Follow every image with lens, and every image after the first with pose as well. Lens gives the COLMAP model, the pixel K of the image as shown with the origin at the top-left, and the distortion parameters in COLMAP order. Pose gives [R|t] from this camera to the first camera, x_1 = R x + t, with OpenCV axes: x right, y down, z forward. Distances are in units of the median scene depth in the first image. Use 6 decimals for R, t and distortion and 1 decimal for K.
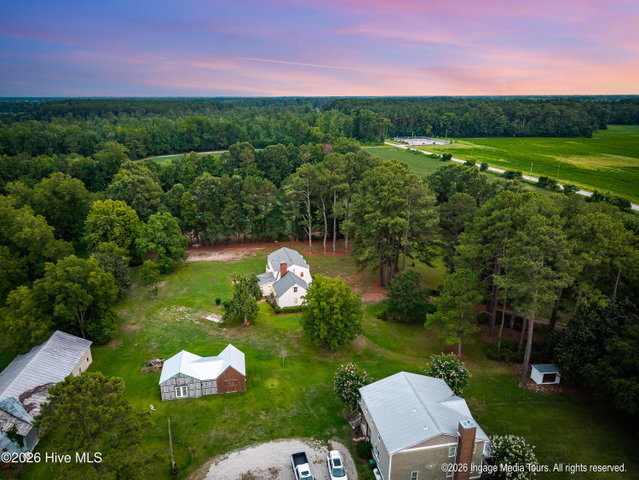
lens RADIAL K [[436.5, 0, 312.2], [0, 436.5, 237.4], [0, 0, 1]] dist [0.011322, -0.002431]
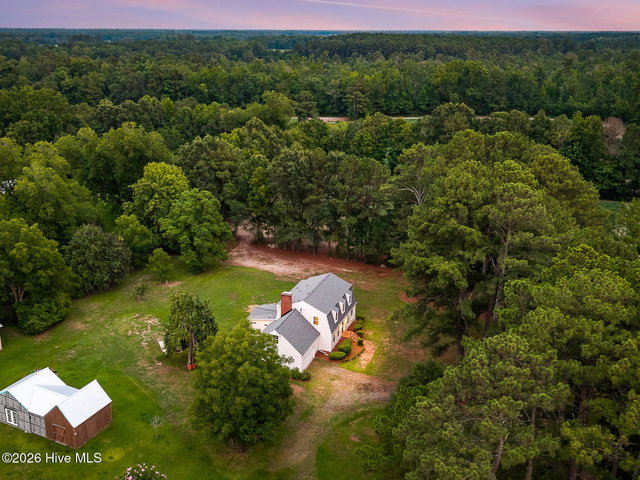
lens RADIAL K [[675.5, 0, 320.0], [0, 675.5, 240.0], [0, 0, 1]] dist [0.034088, -0.018585]
pose [[0.792834, 0.187745, -0.579799, 0.237902], [-0.194645, 0.979546, 0.051024, -0.035047], [0.577519, 0.072402, 0.813160, 0.105667]]
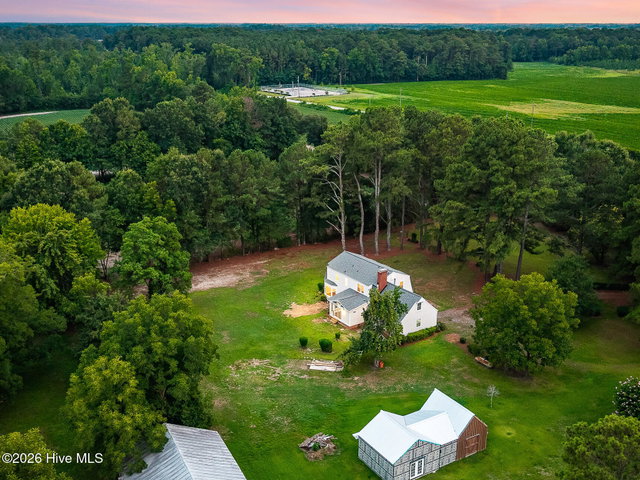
lens RADIAL K [[675.5, 0, 320.0], [0, 675.5, 240.0], [0, 0, 1]] dist [0.034088, -0.018585]
pose [[0.935031, -0.107522, 0.337868, -0.236973], [0.109111, 0.993926, 0.014347, -0.006602], [-0.337359, 0.023450, 0.941084, 0.025228]]
